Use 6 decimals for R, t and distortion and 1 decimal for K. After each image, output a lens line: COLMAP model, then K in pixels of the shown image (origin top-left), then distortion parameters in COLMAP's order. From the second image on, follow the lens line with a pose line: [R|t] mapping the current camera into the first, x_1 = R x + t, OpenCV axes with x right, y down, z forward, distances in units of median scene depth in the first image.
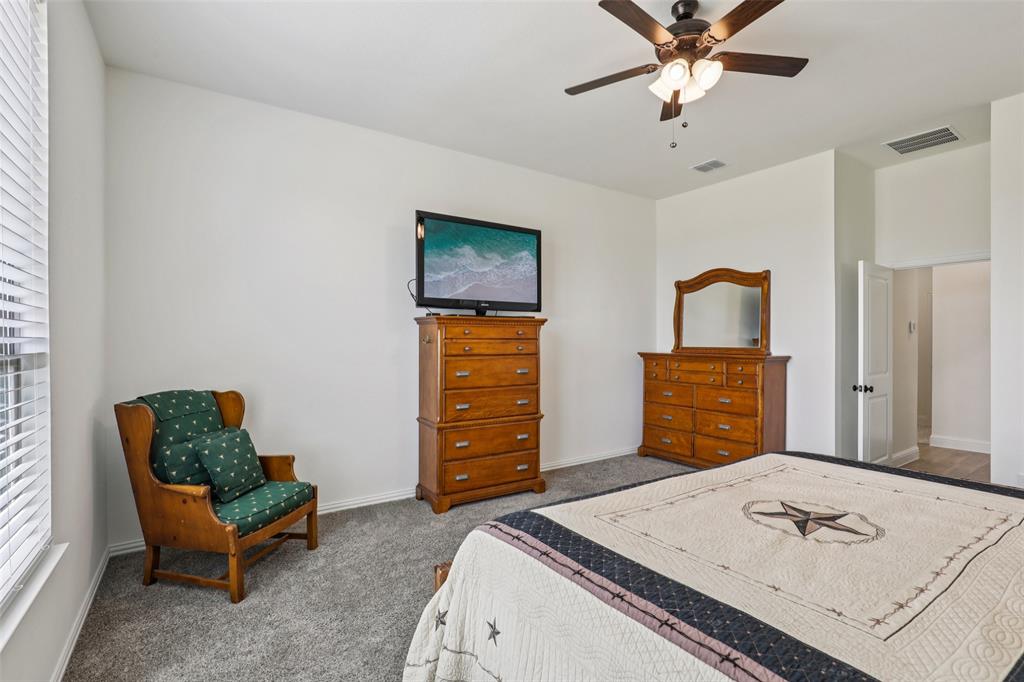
lens RADIAL K [[476.6, 0, 512.0], [0, 476.6, 341.0], [0, 0, 1]] dist [0.000117, 0.000061]
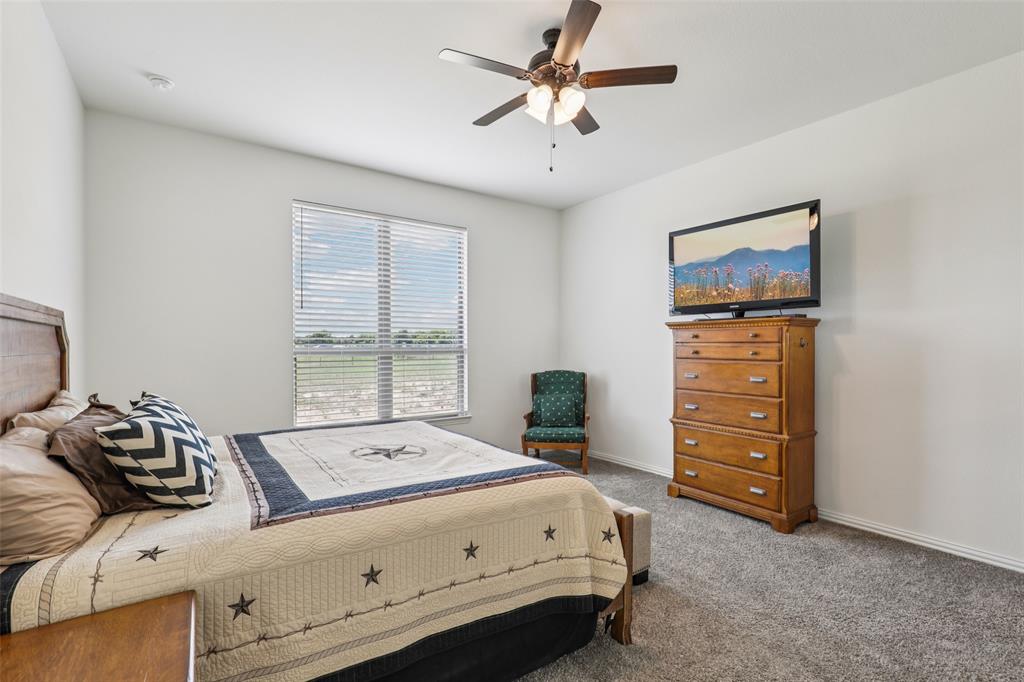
lens RADIAL K [[476.6, 0, 512.0], [0, 476.6, 341.0], [0, 0, 1]] dist [0.000117, 0.000061]
pose [[0.030725, -0.003688, -0.999521, 0.899556], [0.001232, 0.999993, -0.003652, -0.004689], [0.999527, -0.001120, 0.030730, 0.543236]]
